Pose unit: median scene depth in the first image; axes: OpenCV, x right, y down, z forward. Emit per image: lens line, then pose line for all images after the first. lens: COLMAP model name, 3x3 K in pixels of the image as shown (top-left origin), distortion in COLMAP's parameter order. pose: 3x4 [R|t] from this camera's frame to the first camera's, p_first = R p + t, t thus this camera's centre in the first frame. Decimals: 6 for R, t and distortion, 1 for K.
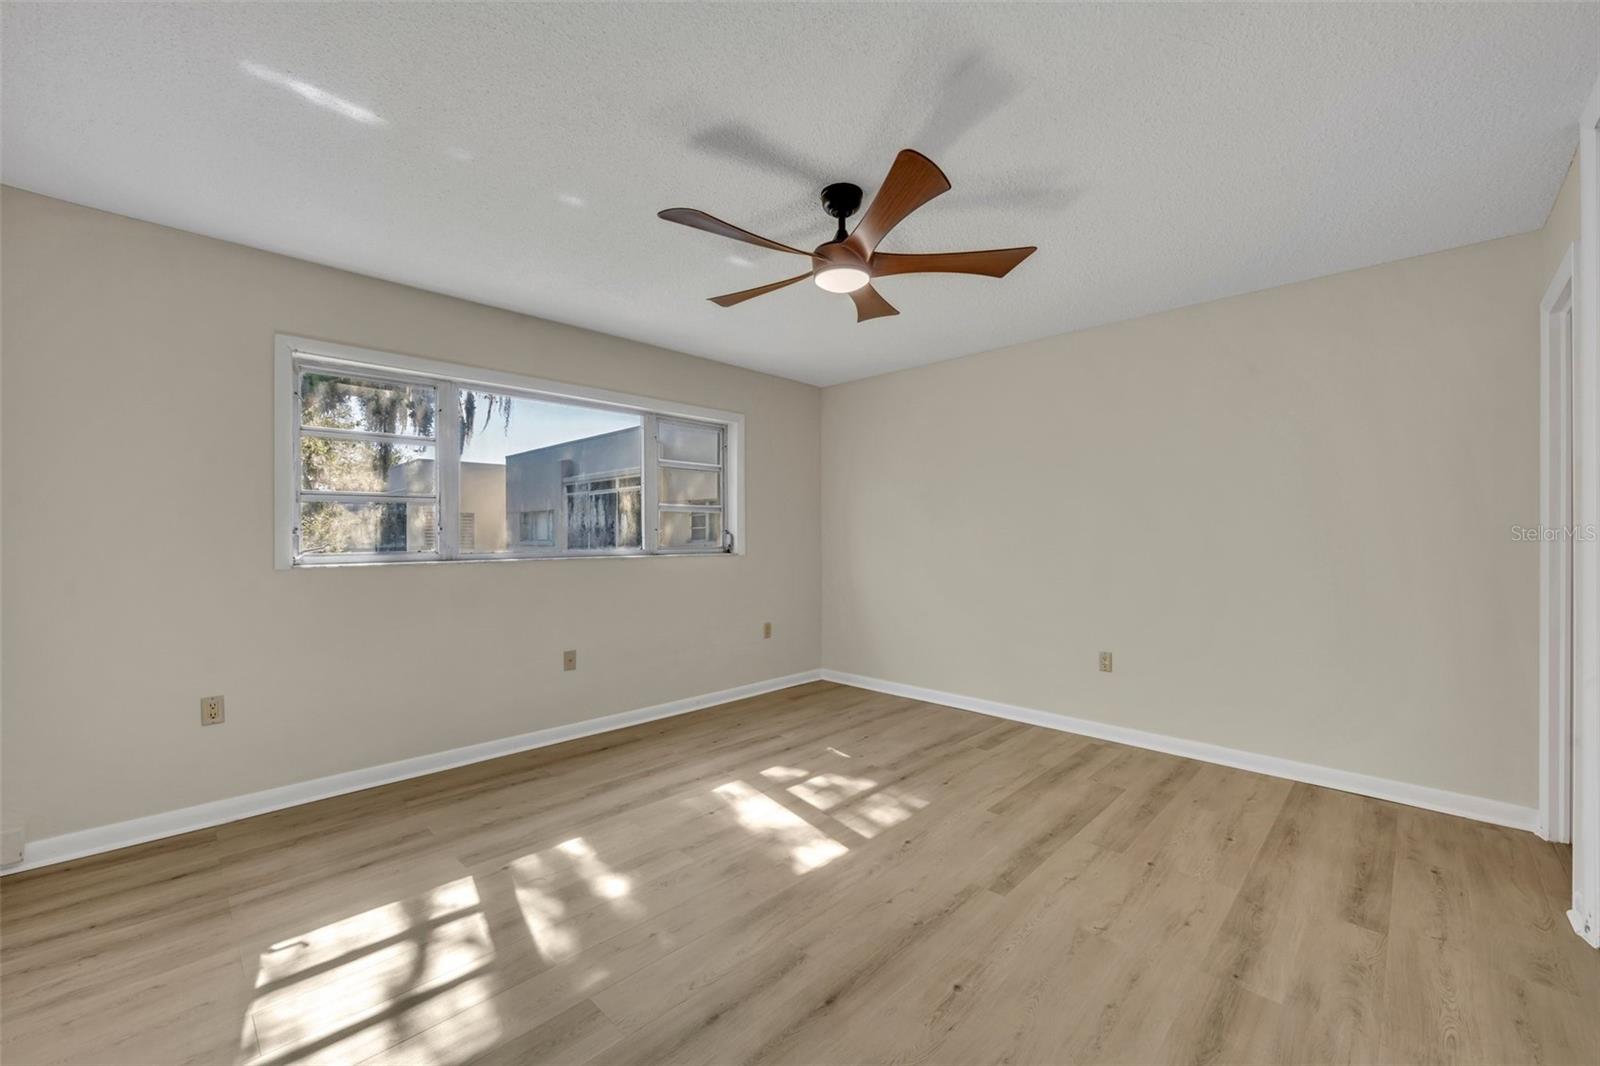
lens RADIAL K [[641.1, 0, 798.0], [0, 641.1, 540.0], [0, 0, 1]] dist [-0.000832, -0.000134]
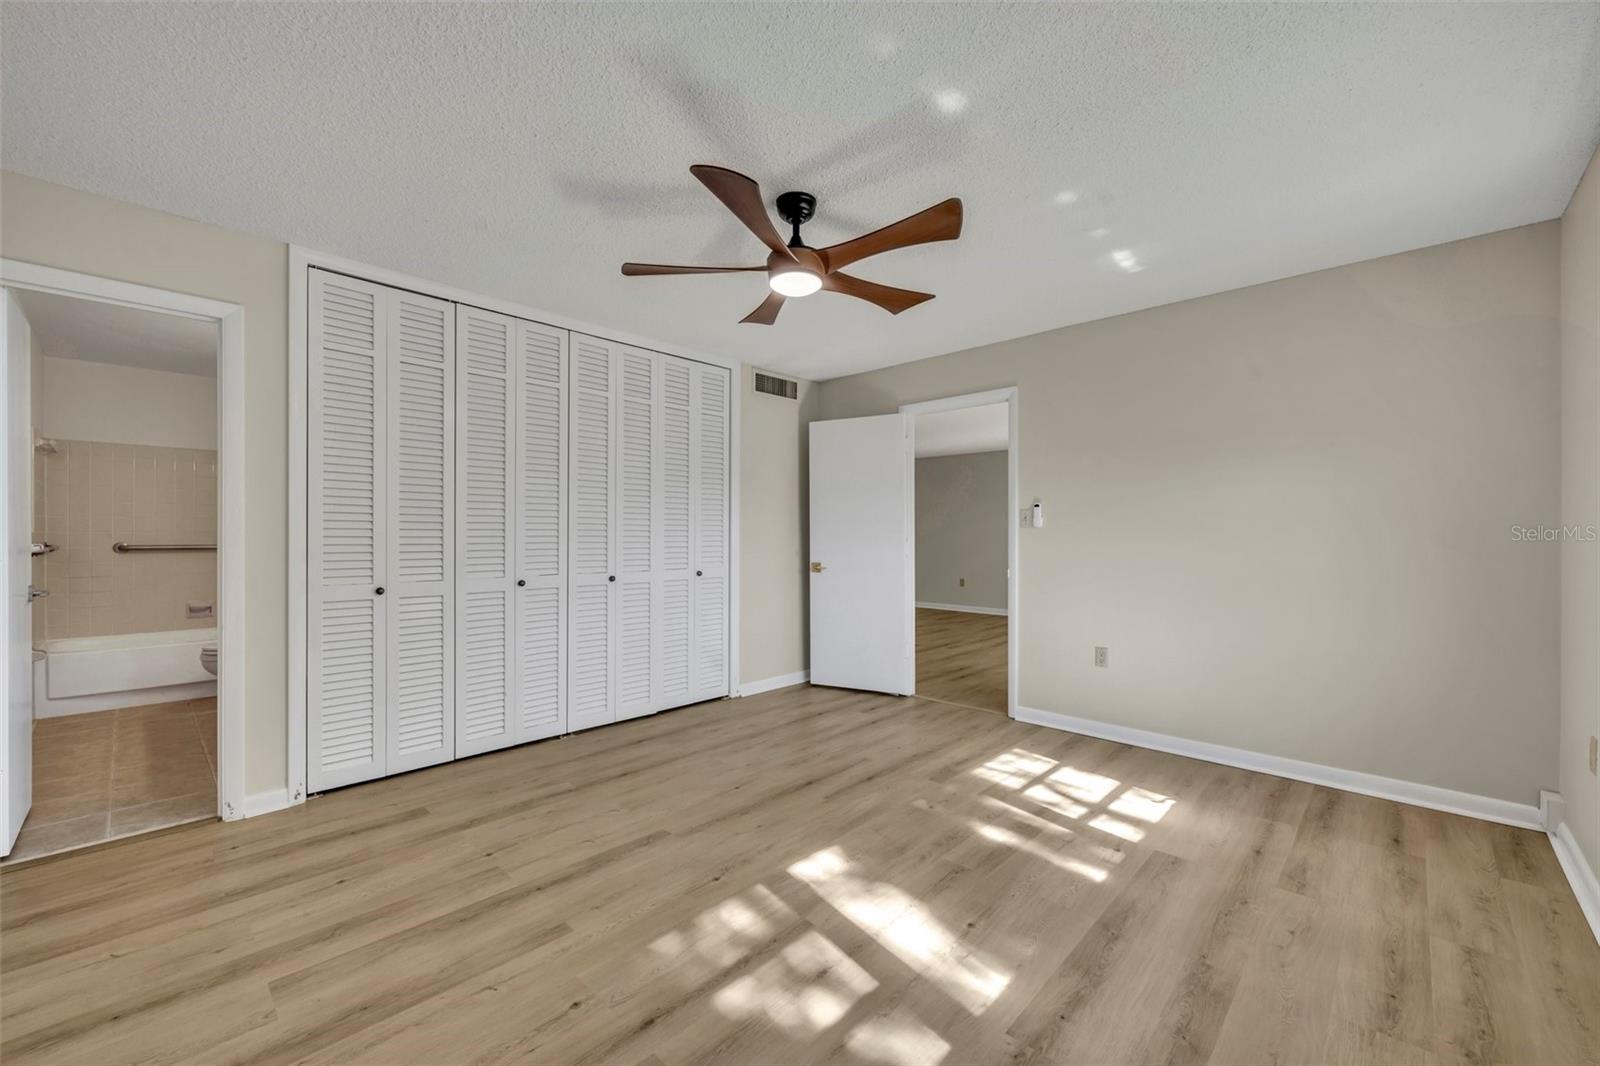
lens RADIAL K [[641.1, 0, 799.4], [0, 641.1, 532.3], [0, 0, 1]] dist [-0.000832, -0.000134]
pose [[-0.999794, -0.000083, -0.020281, 0.080154], [0.000029, 0.999985, -0.005532, 0.004303], [0.020281, -0.005532, -0.999779, 1.955323]]
